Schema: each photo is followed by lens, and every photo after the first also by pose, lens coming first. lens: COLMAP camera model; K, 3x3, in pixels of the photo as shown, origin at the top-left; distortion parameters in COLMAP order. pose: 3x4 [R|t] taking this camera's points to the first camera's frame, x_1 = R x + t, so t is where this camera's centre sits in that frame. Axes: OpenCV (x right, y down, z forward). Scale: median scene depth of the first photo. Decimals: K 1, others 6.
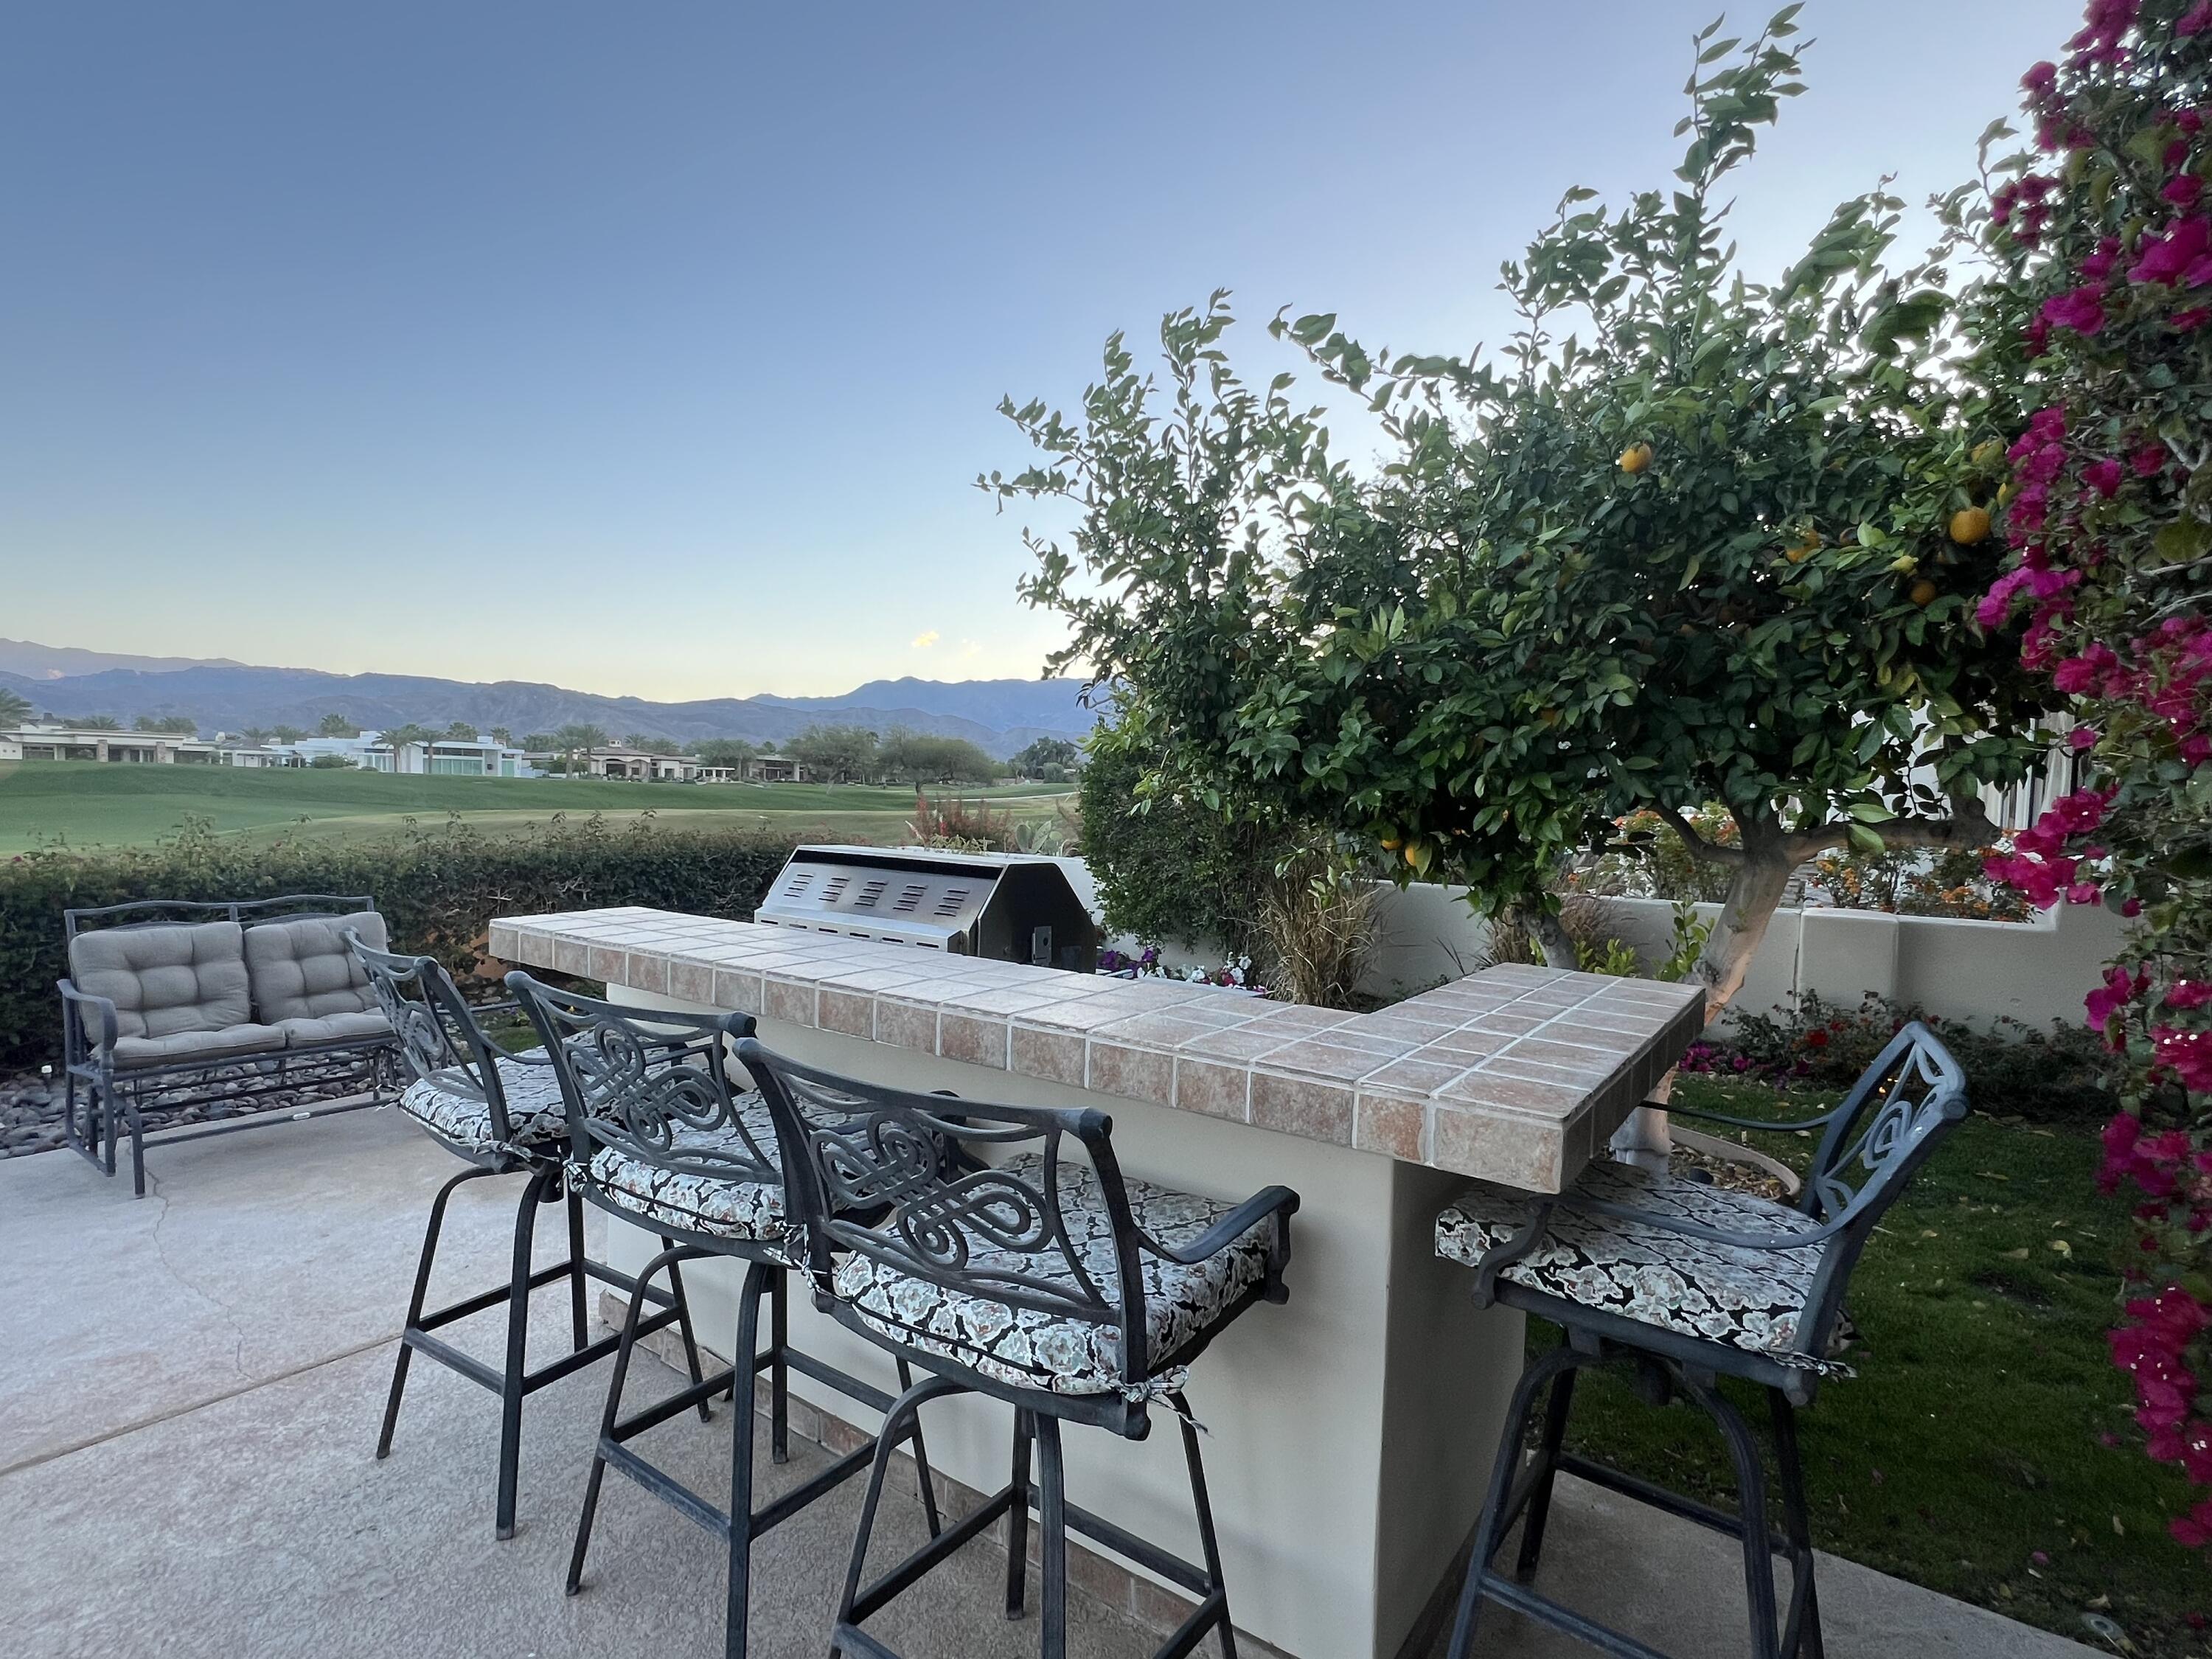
lens RADIAL K [[1089.4, 0, 1103.2], [0, 1089.4, 843.1], [0, 0, 1]] dist [-0.004417, 0.000367]
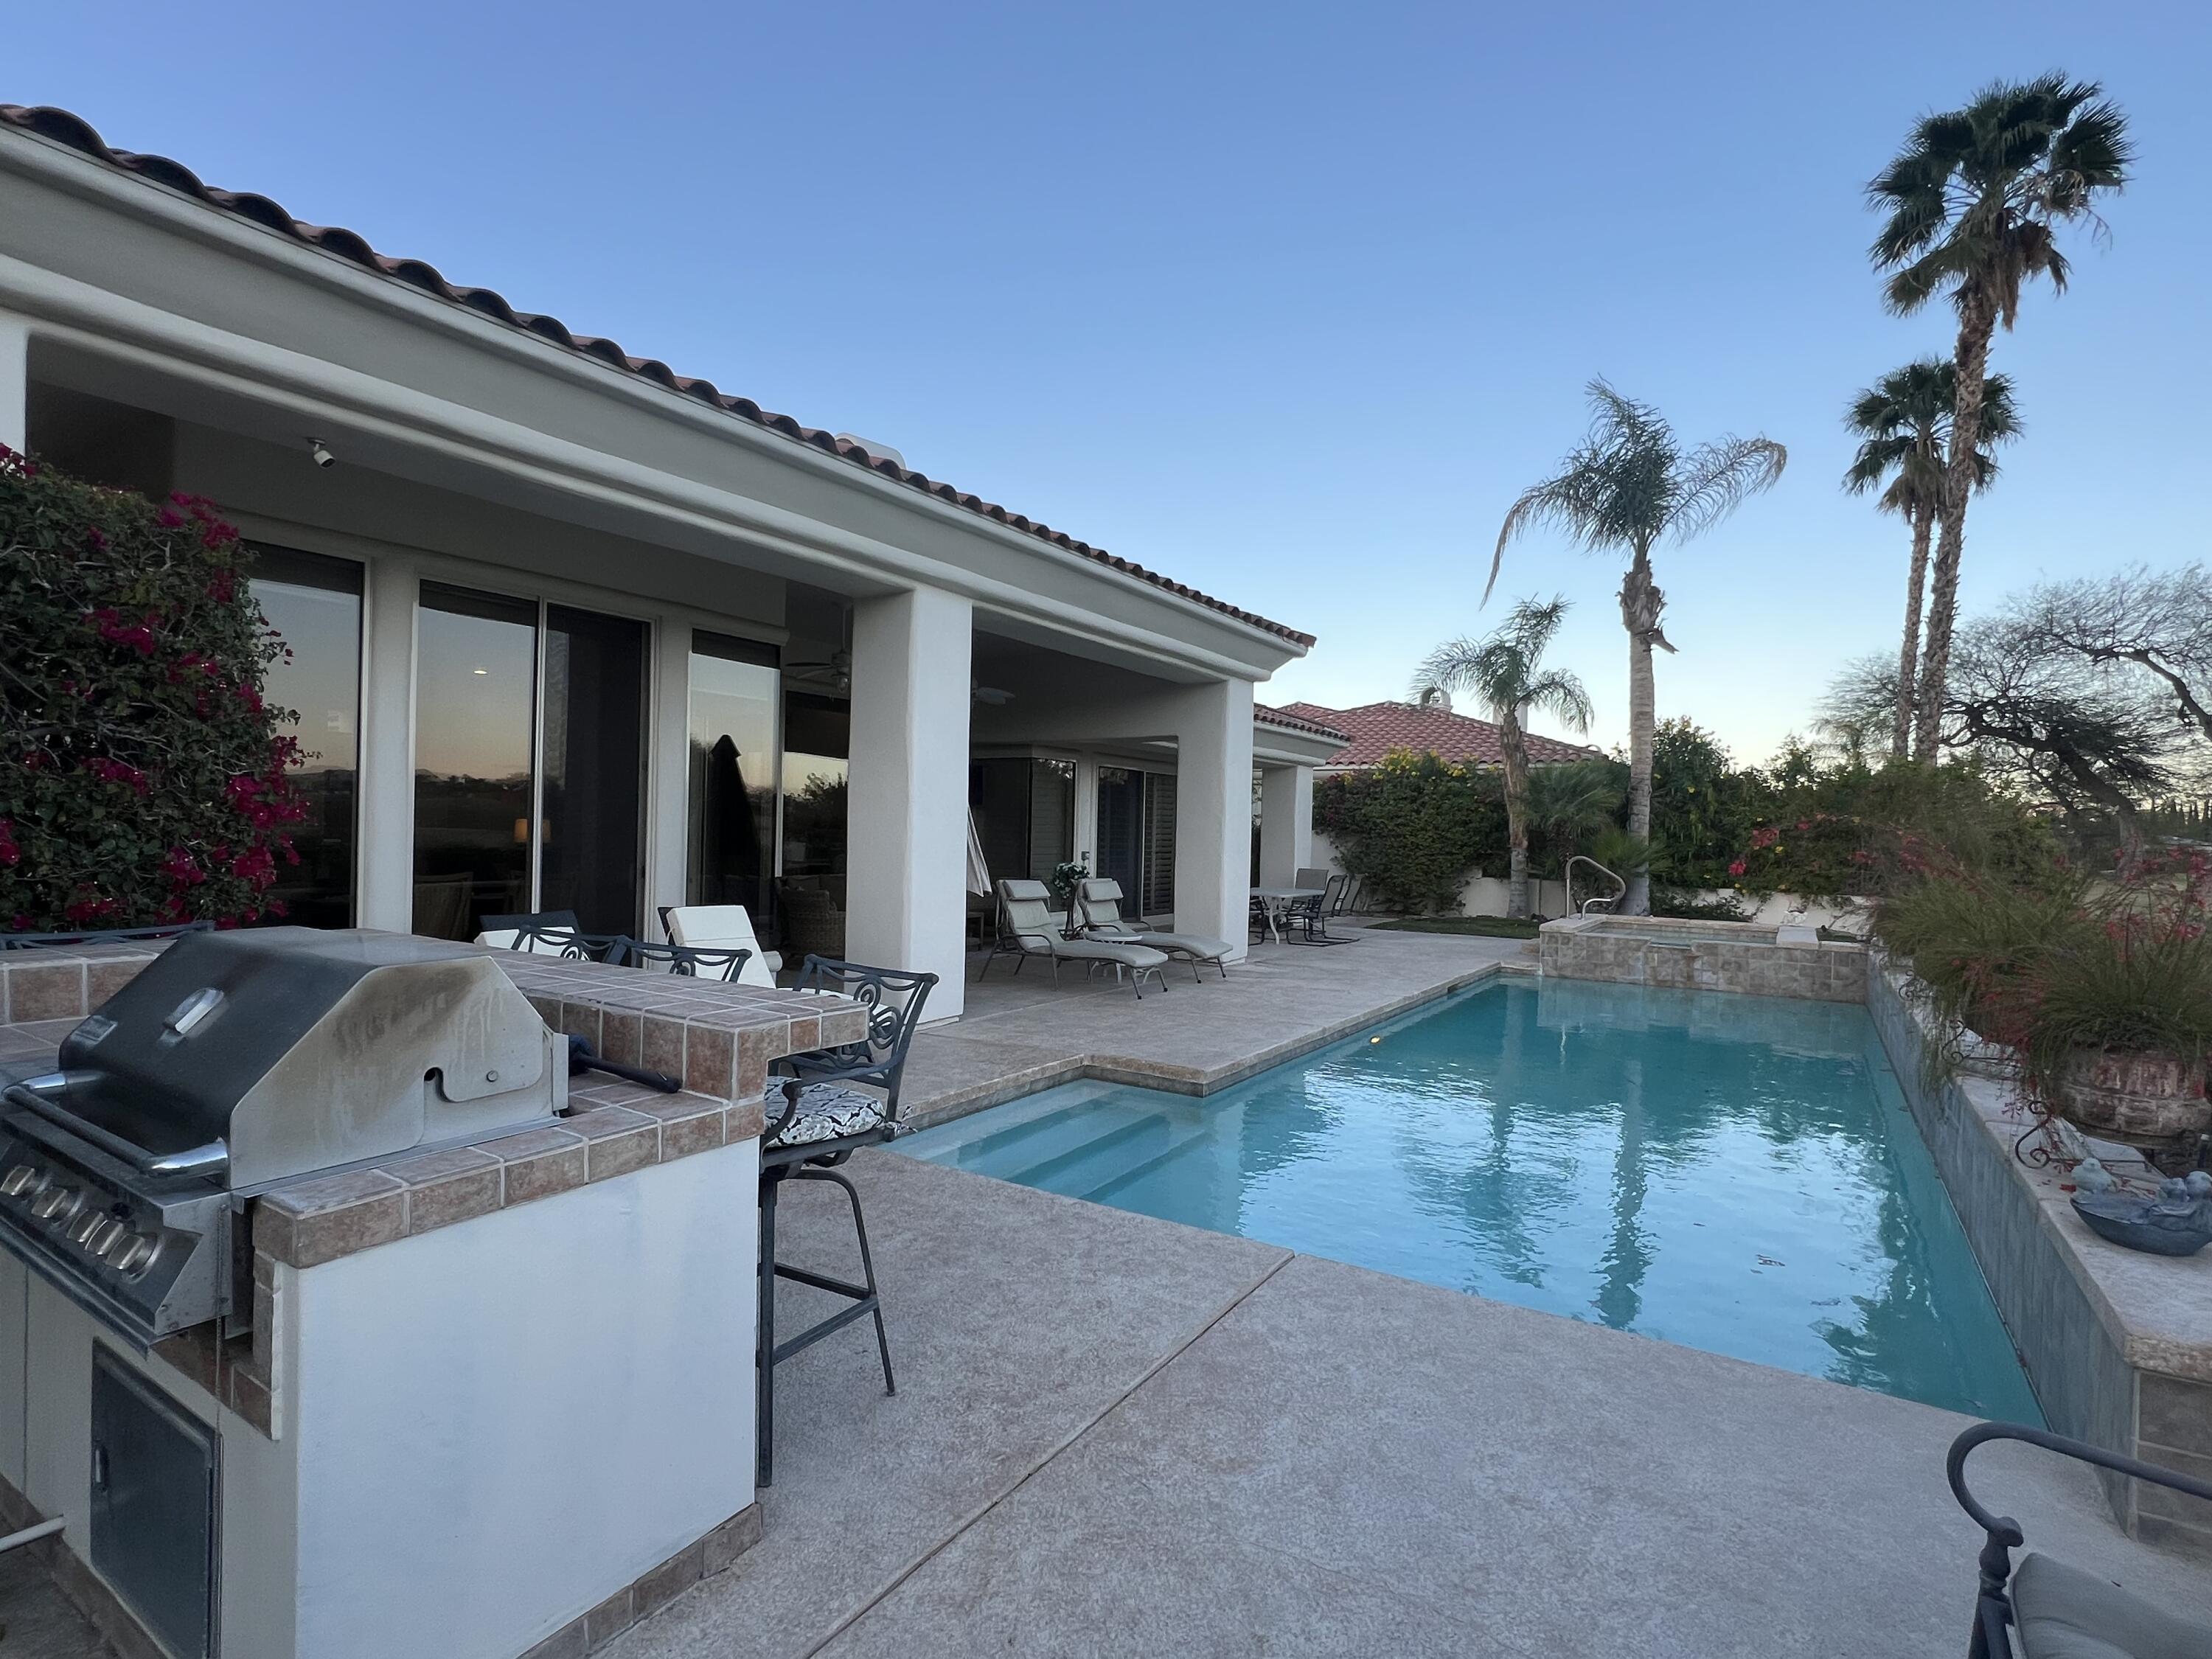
lens RADIAL K [[1087.0, 0, 1107.4], [0, 1087.0, 845.4], [0, 0, 1]] dist [-0.002311, -0.000647]
pose [[-0.997136, -0.049280, -0.057369, -0.533868], [-0.053057, 0.996389, 0.066281, -0.107659], [0.053895, 0.069135, -0.996150, 1.464836]]
